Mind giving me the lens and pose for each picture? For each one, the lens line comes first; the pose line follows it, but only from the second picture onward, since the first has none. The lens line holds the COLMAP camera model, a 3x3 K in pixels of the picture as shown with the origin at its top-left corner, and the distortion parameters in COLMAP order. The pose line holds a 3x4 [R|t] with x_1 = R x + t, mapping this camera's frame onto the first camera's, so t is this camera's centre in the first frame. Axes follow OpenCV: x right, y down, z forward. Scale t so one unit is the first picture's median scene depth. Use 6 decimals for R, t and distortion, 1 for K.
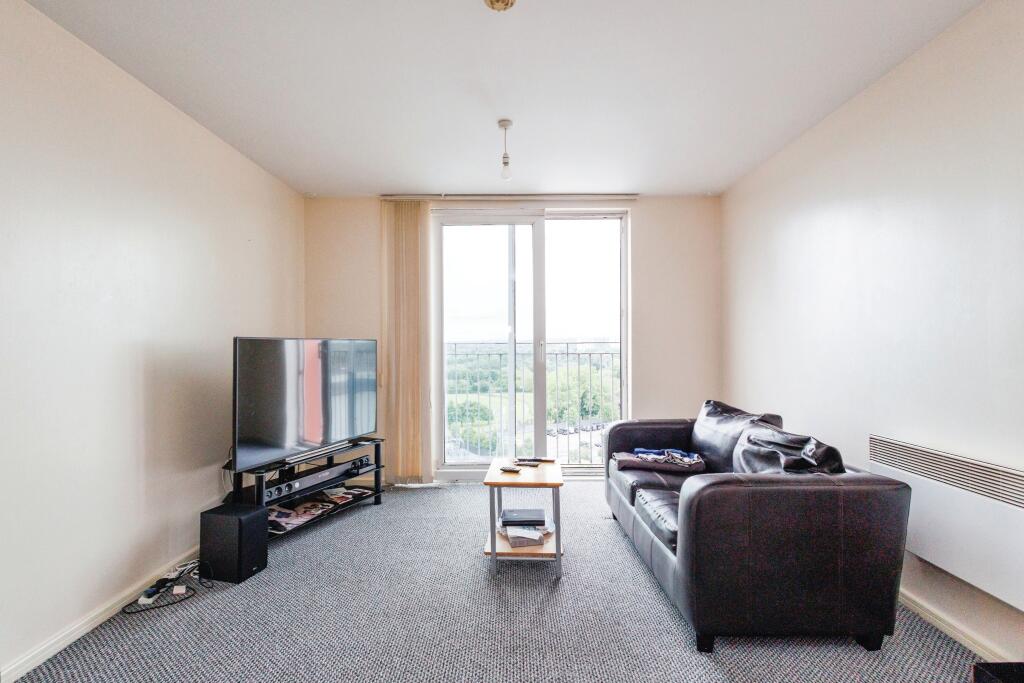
lens RADIAL K [[478.5, 0, 511.2], [0, 478.5, 339.6], [0, 0, 1]] dist [0.001967, 0.000060]
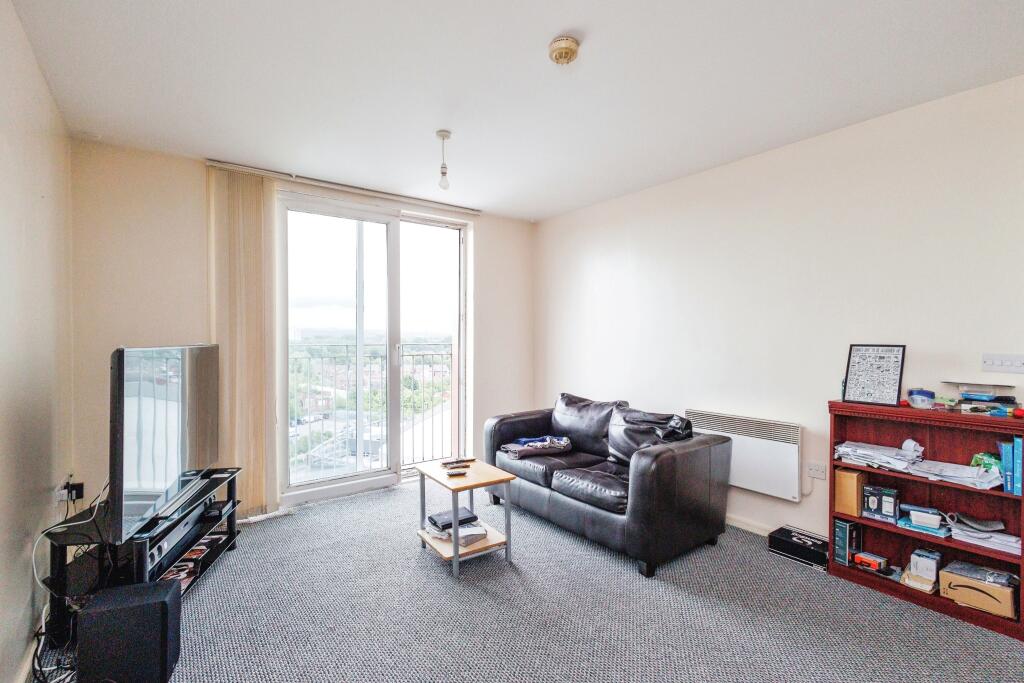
lens RADIAL K [[480.3, 0, 512.5], [0, 480.3, 336.0], [0, 0, 1]] dist [0.011442, -0.000110]
pose [[0.800722, 0.005875, 0.599007, -0.347029], [-0.010682, 0.999933, 0.004471, -0.020650], [-0.598941, -0.009978, 0.800731, 0.063116]]
